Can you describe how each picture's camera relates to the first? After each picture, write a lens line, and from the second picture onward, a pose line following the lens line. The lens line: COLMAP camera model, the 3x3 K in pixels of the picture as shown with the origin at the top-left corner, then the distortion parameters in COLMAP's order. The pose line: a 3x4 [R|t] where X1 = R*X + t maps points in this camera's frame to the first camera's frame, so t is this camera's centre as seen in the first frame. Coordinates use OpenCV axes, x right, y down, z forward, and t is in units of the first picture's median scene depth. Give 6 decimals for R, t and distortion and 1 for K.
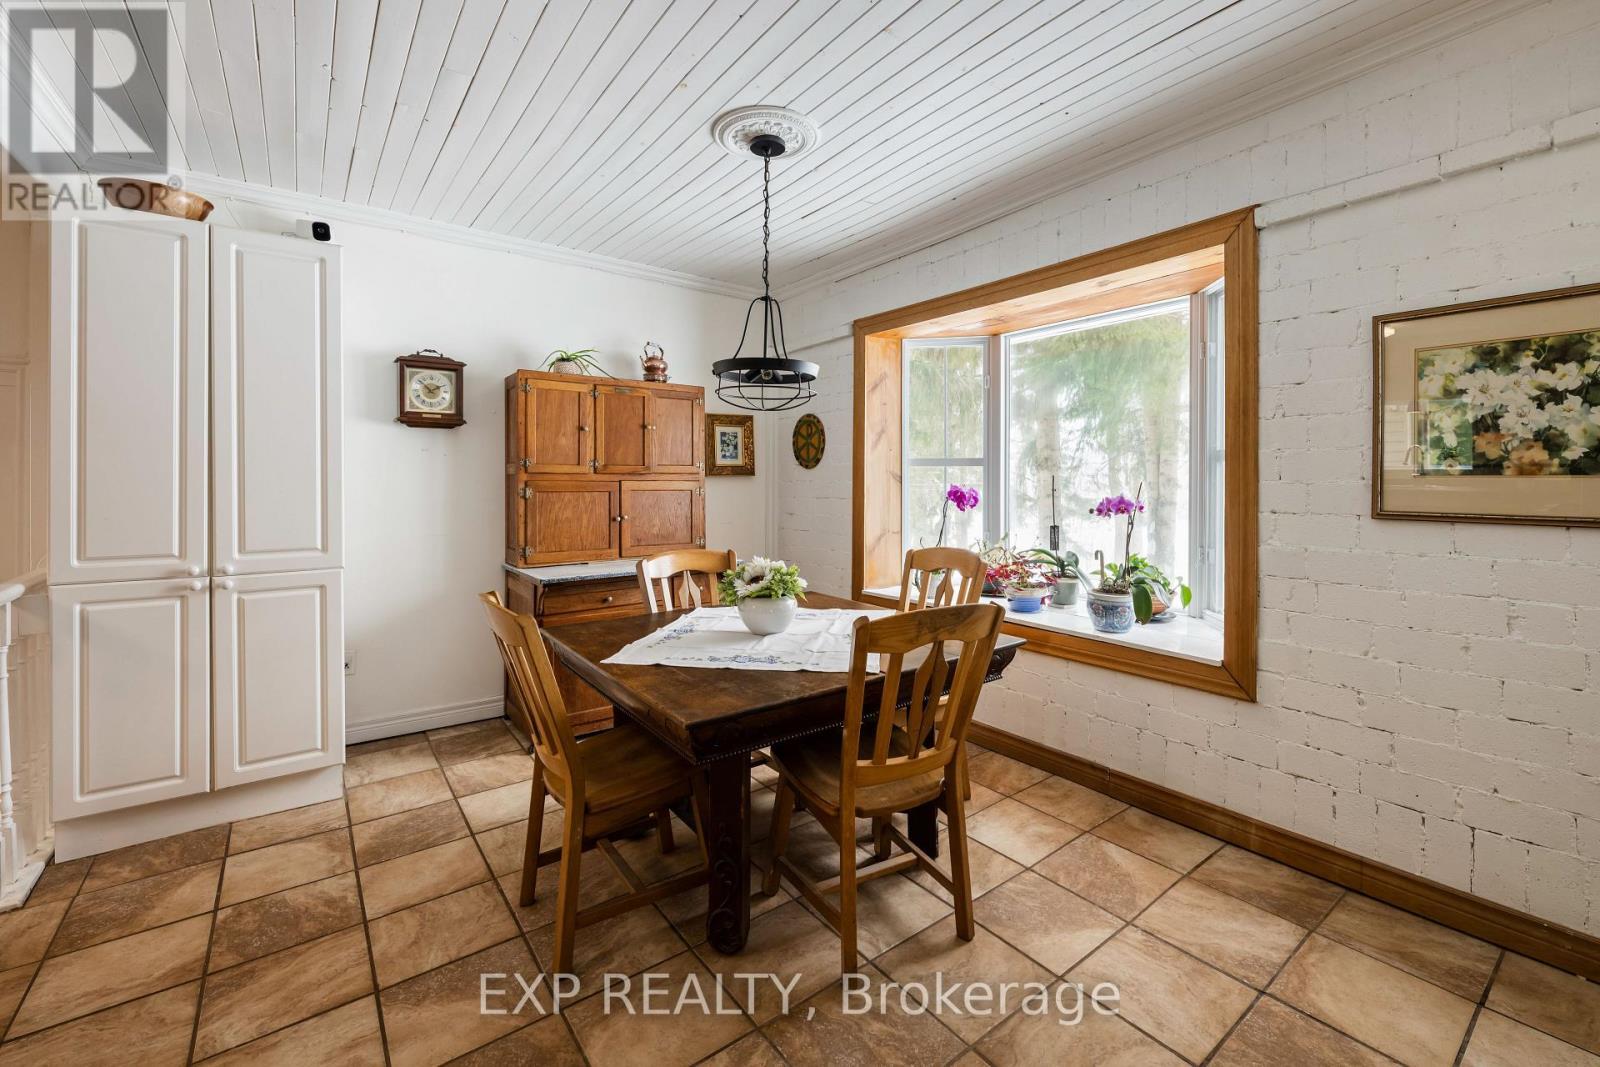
lens RADIAL K [[685.1, 0, 827.4], [0, 685.1, 486.6], [0, 0, 1]] dist [0.000794, -0.000226]
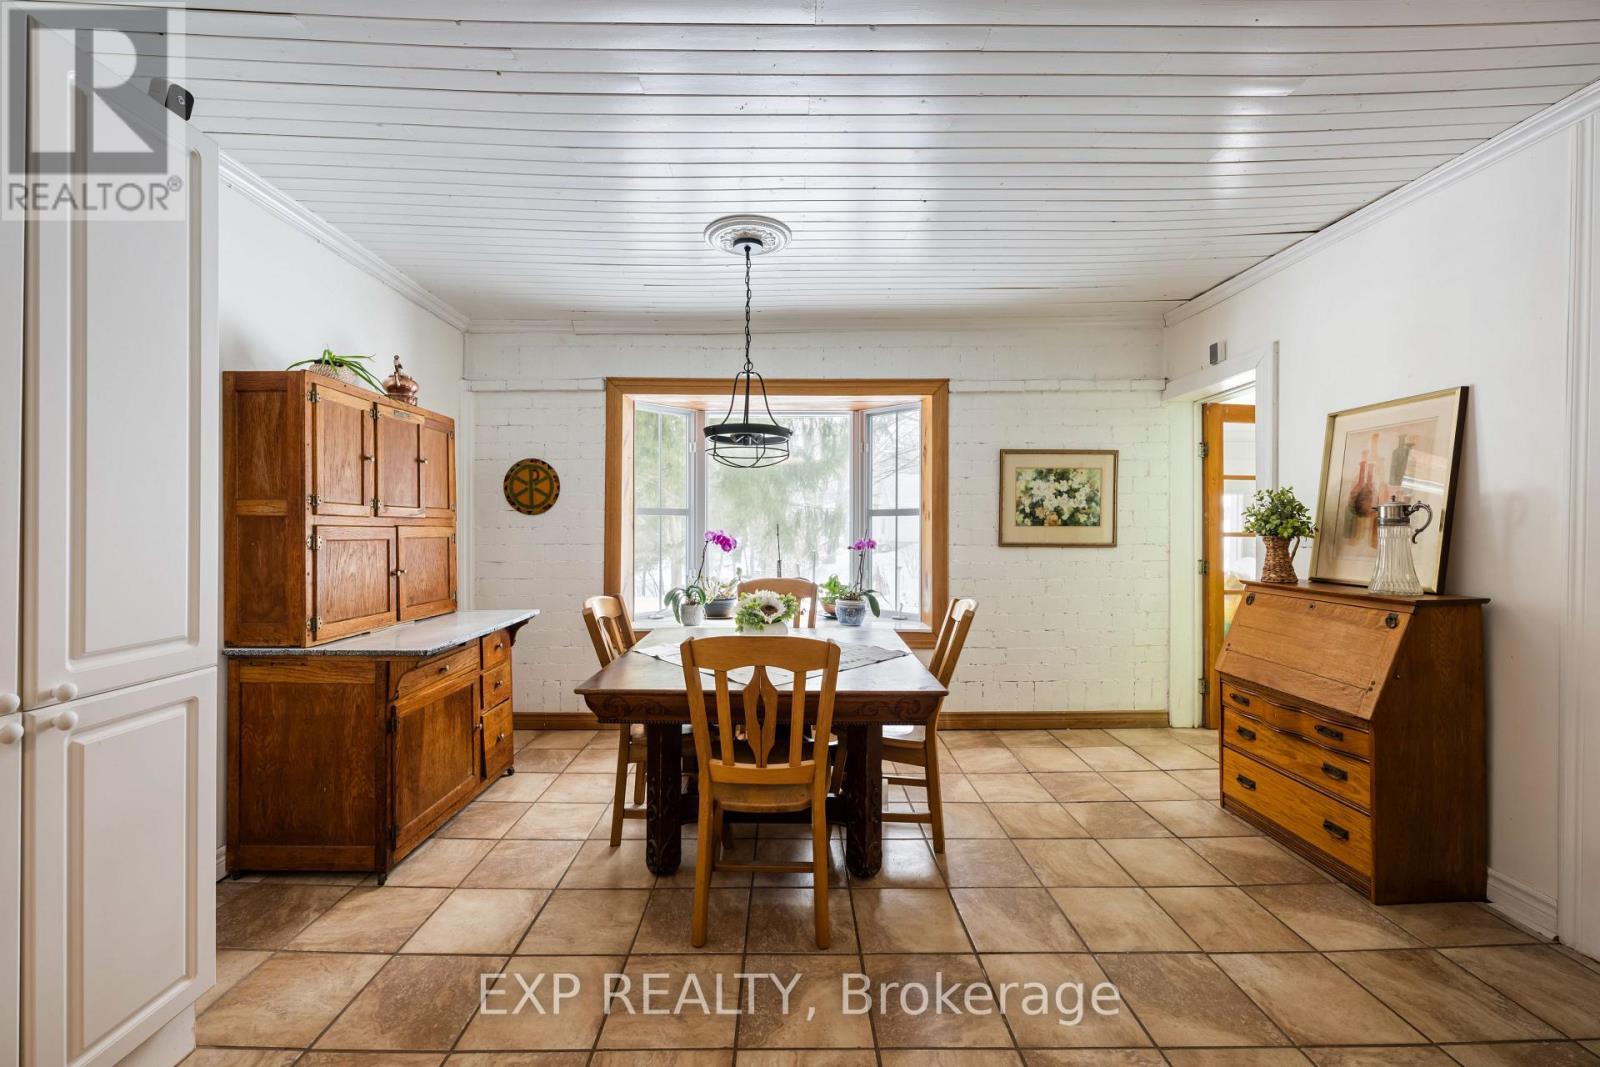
lens RADIAL K [[639.8, 0, 793.3], [0, 639.8, 532.5], [0, 0, 1]] dist [-0.001680, 0.000012]
pose [[0.606743, -0.001997, 0.794895, -0.637588], [0.004476, 0.999990, -0.000904, 0.001966], [-0.794885, 0.004106, 0.606746, 0.183017]]
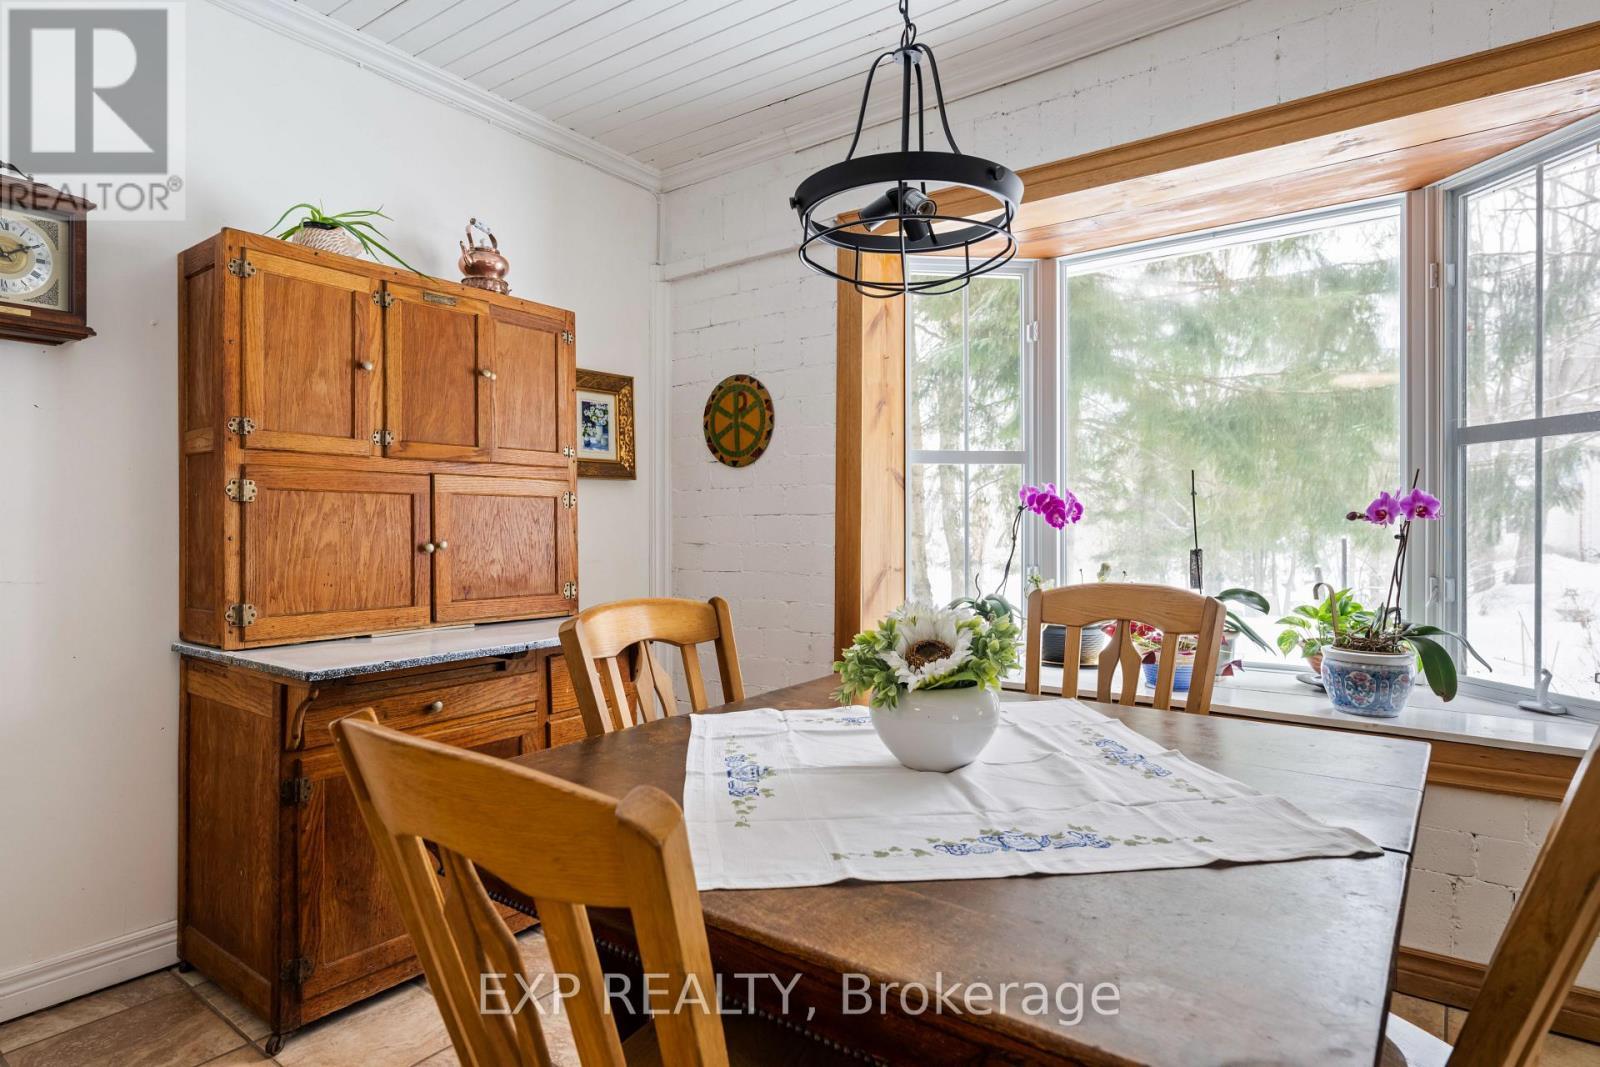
lens RADIAL K [[883.3, 0, 792.0], [0, 883.3, 528.9], [0, 0, 1]] dist [-0.002939, 0.000719]
pose [[0.963915, -0.001777, 0.266204, -0.226303], [0.003224, 0.999982, -0.004998, 0.038286], [-0.266190, 0.005676, 0.963904, 0.300450]]
